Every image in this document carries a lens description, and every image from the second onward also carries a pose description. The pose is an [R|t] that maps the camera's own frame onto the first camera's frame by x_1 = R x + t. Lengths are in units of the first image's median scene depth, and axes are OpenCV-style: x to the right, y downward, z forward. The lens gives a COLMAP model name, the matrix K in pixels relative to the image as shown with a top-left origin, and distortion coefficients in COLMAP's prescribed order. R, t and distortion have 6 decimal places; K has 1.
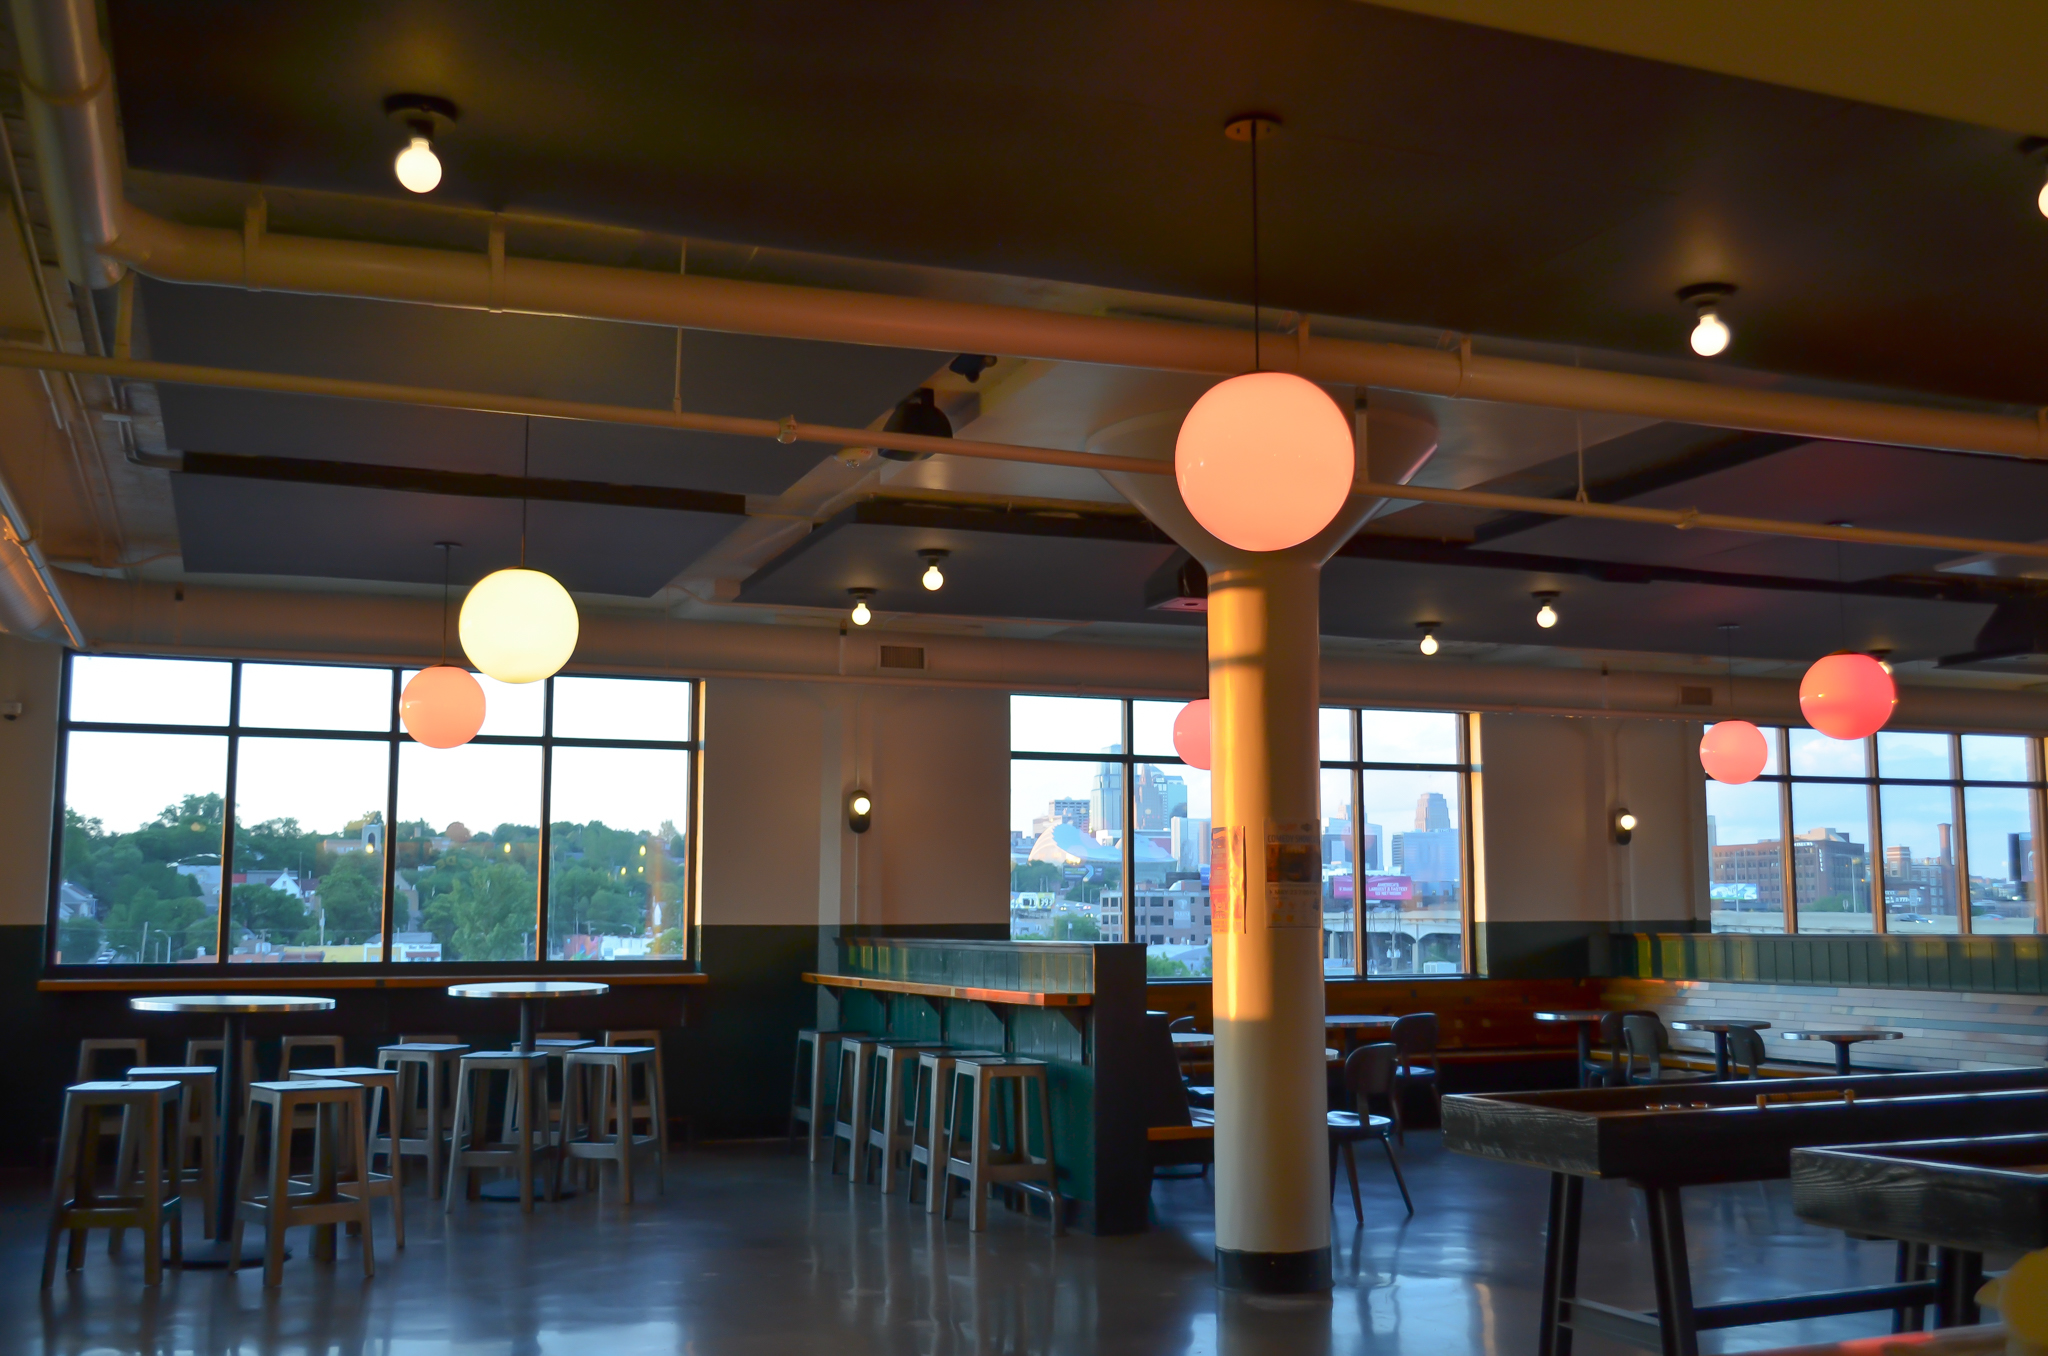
lens RADIAL K [[2002.1, 0, 1024.0], [0, 2002.1, 678.0], [0, 0, 1]] dist [-0.030753, 0.024865]
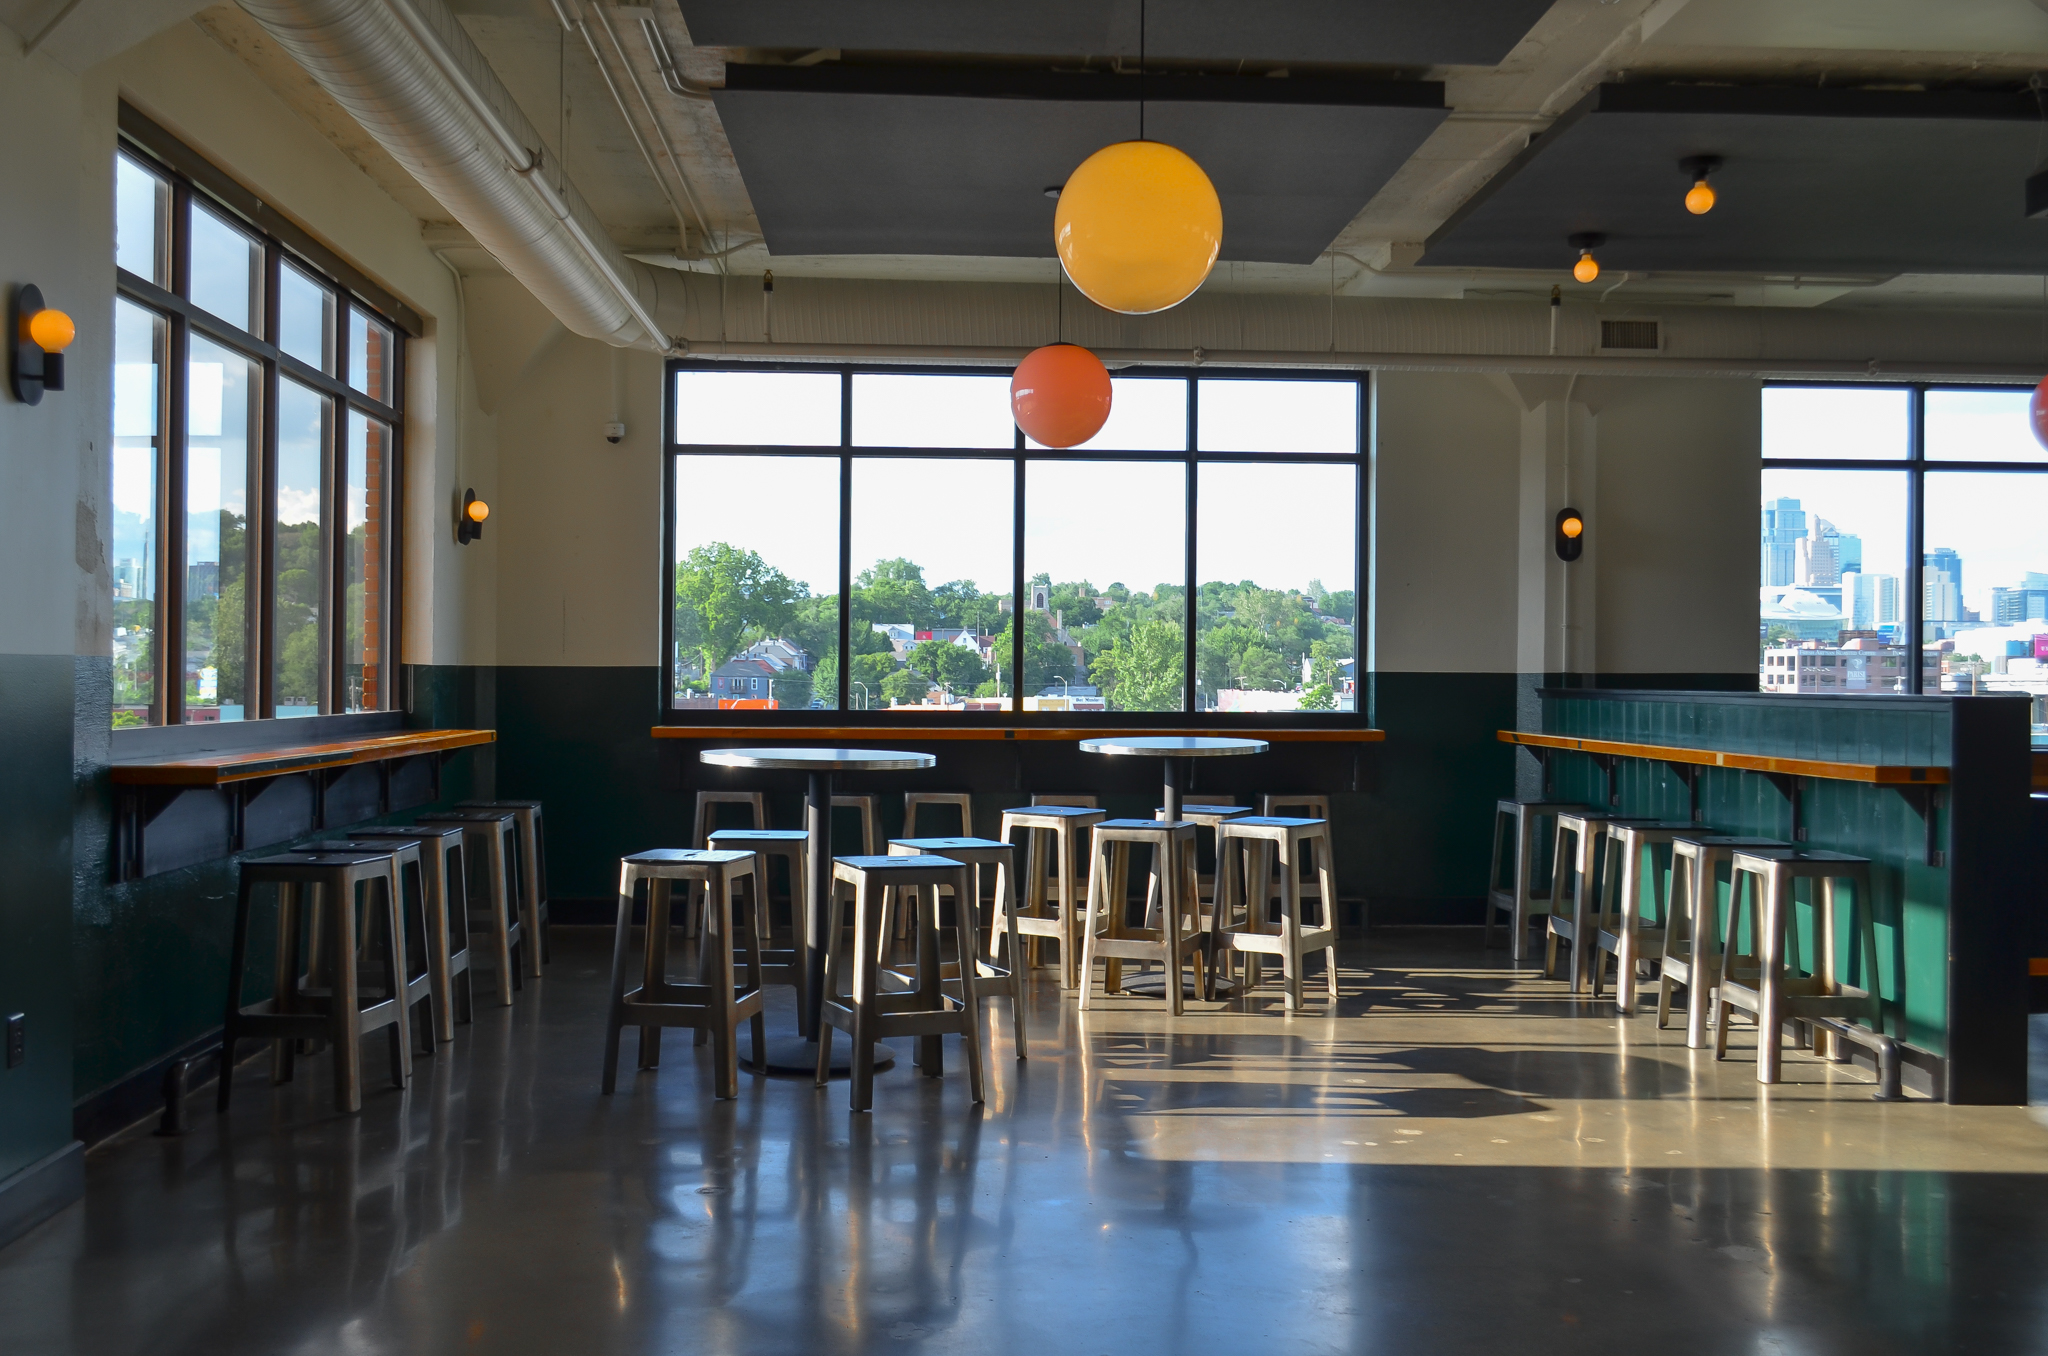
lens RADIAL K [[2002.1, 0, 1024.0], [0, 2002.1, 678.0], [0, 0, 1]] dist [-0.030753, 0.024865]
pose [[0.948587, 0.008886, -0.316391, -0.041838], [0.029592, 0.992738, 0.116604, 0.027867], [0.315130, -0.119972, 0.941435, 0.191330]]
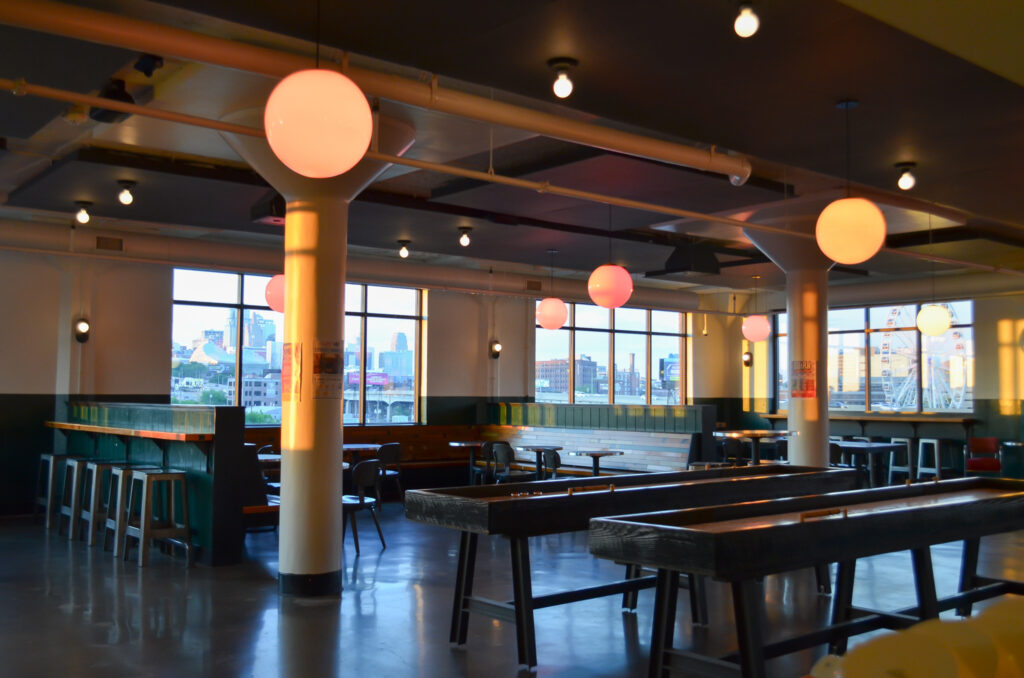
lens RADIAL K [[1008.7, 0, 512.0], [0, 1008.7, 339.0], [0, 0, 1]] dist [-0.005914, -0.010562]
pose [[0.951382, 0.026379, 0.306883, 0.007094], [-0.046410, 0.997228, 0.058157, 0.005829], [-0.304498, -0.069572, 0.949969, 0.049089]]
